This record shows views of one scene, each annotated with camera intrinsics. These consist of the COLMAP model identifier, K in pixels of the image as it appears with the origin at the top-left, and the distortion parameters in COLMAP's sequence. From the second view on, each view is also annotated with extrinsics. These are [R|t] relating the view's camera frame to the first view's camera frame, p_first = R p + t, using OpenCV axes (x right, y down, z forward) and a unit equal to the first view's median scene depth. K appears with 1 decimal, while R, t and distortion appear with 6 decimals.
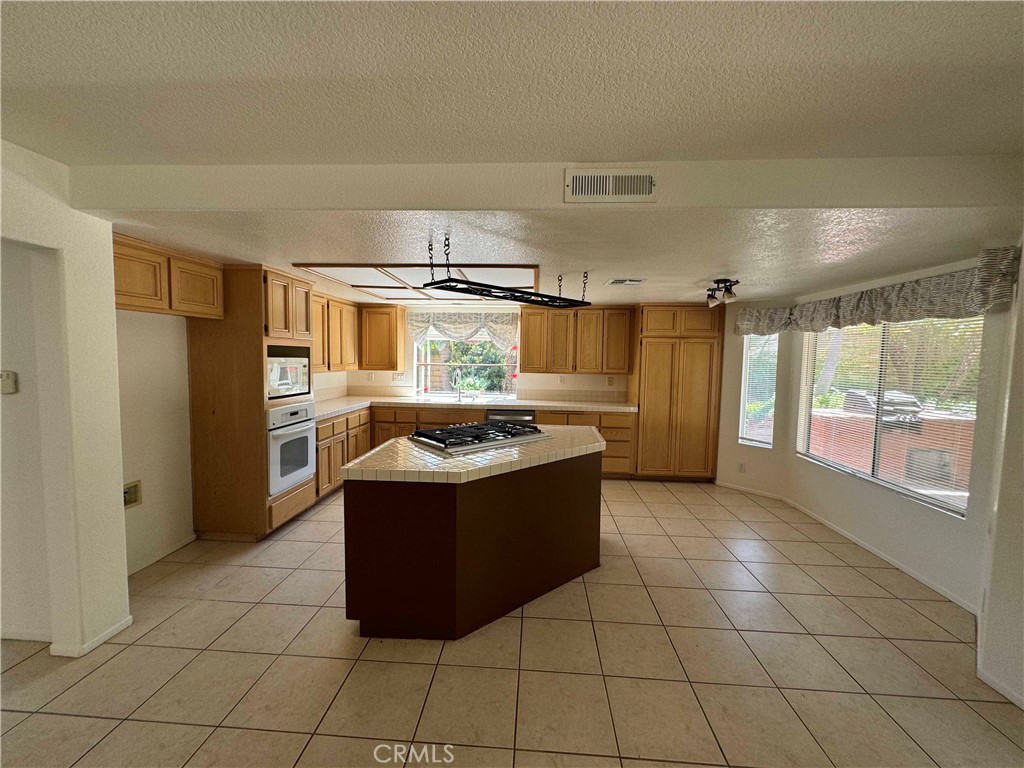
lens RADIAL K [[409.3, 0, 513.3], [0, 409.3, 382.5], [0, 0, 1]] dist [0.001859, 0.000356]
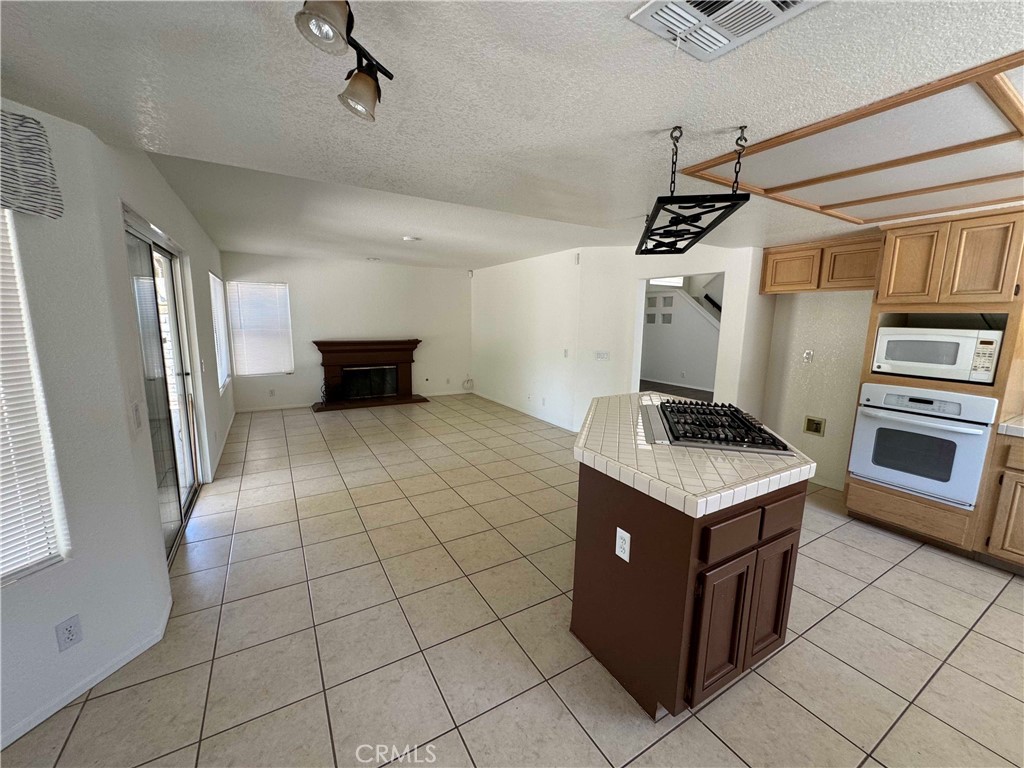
lens RADIAL K [[409.3, 0, 513.7], [0, 409.3, 382.9], [0, 0, 1]] dist [0.001859, 0.000356]
pose [[-0.823202, 0.062100, -0.564342, 0.550102], [-0.063683, 0.977627, 0.200472, -0.066463], [0.564166, 0.200968, -0.800830, 1.204983]]
